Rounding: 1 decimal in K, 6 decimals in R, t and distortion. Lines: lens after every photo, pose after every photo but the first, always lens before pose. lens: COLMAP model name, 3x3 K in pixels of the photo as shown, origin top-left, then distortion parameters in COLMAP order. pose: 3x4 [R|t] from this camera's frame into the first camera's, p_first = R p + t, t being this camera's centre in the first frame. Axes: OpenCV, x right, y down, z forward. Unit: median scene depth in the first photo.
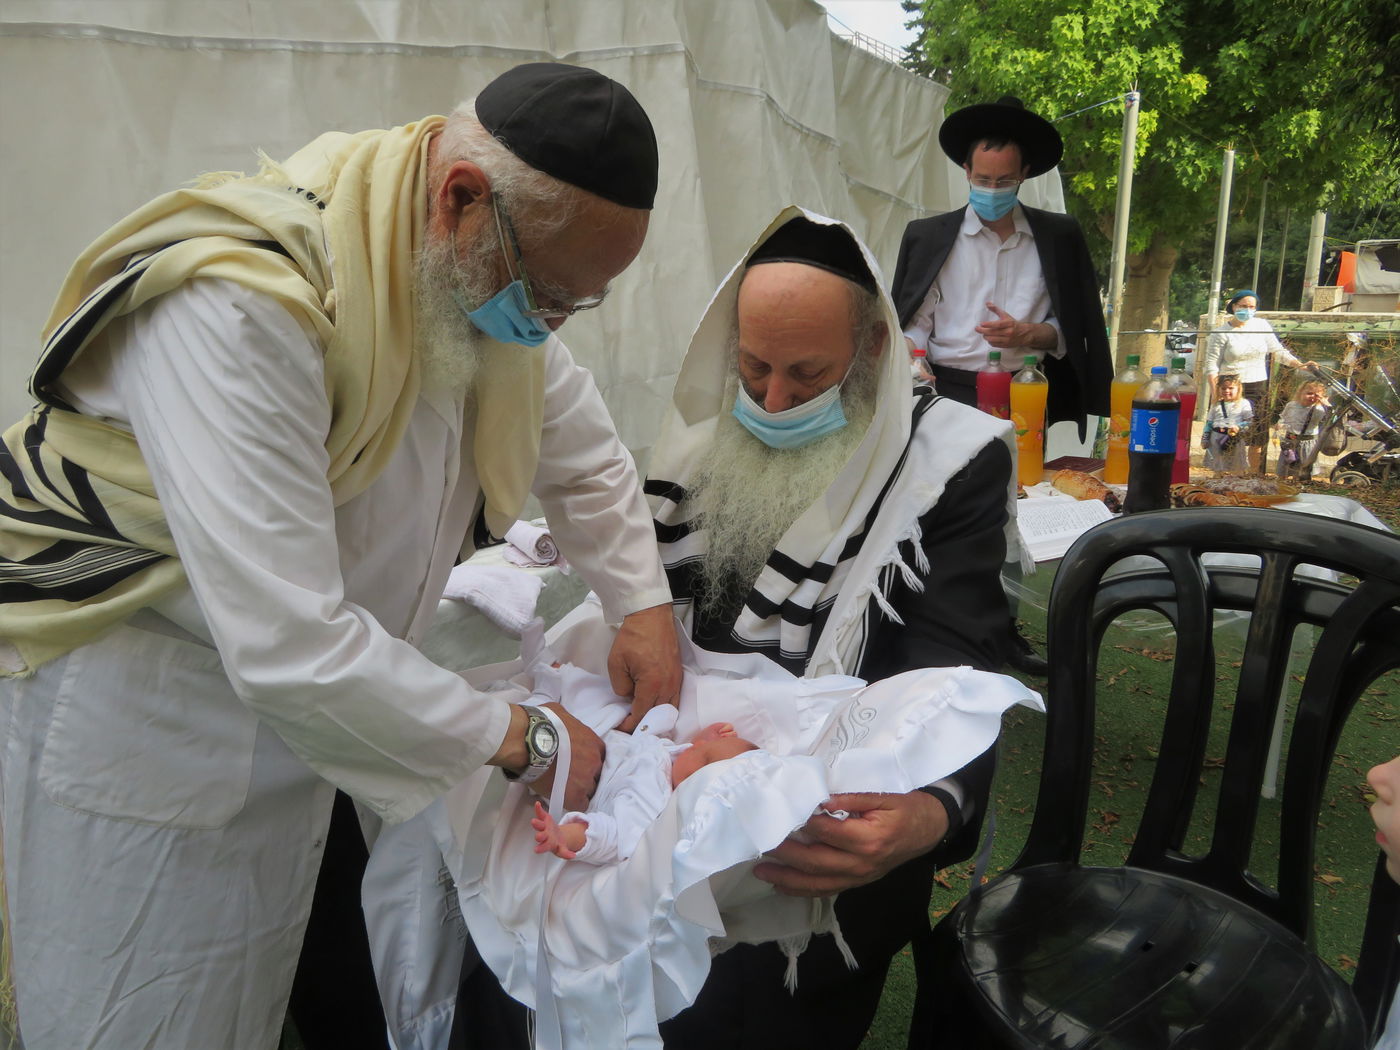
lens RADIAL K [[1086.0, 0, 699.7], [0, 1086.0, 504.4], [0, 0, 1]] dist [0.003483, 0.001415]
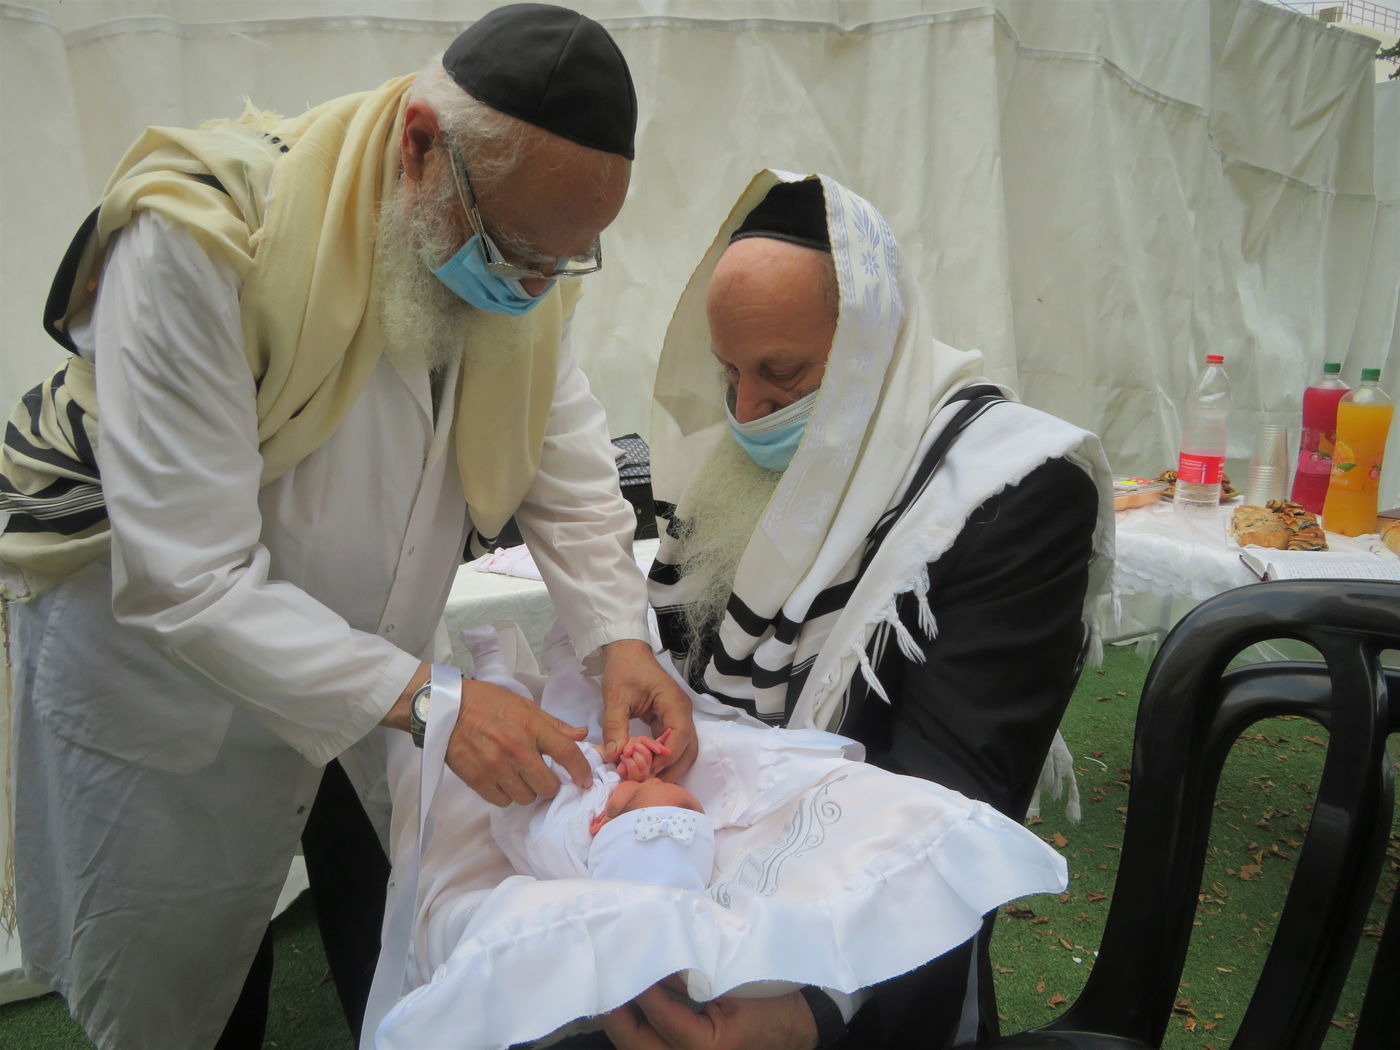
lens RADIAL K [[999.4, 0, 700.0], [0, 999.4, 525.0], [0, 0, 1]] dist [0.006704, 0.003722]
pose [[0.912439, 0.114760, -0.392791, 0.338865], [-0.101285, 0.993339, 0.054938, -0.036934], [0.396479, -0.010344, 0.917985, 0.337248]]
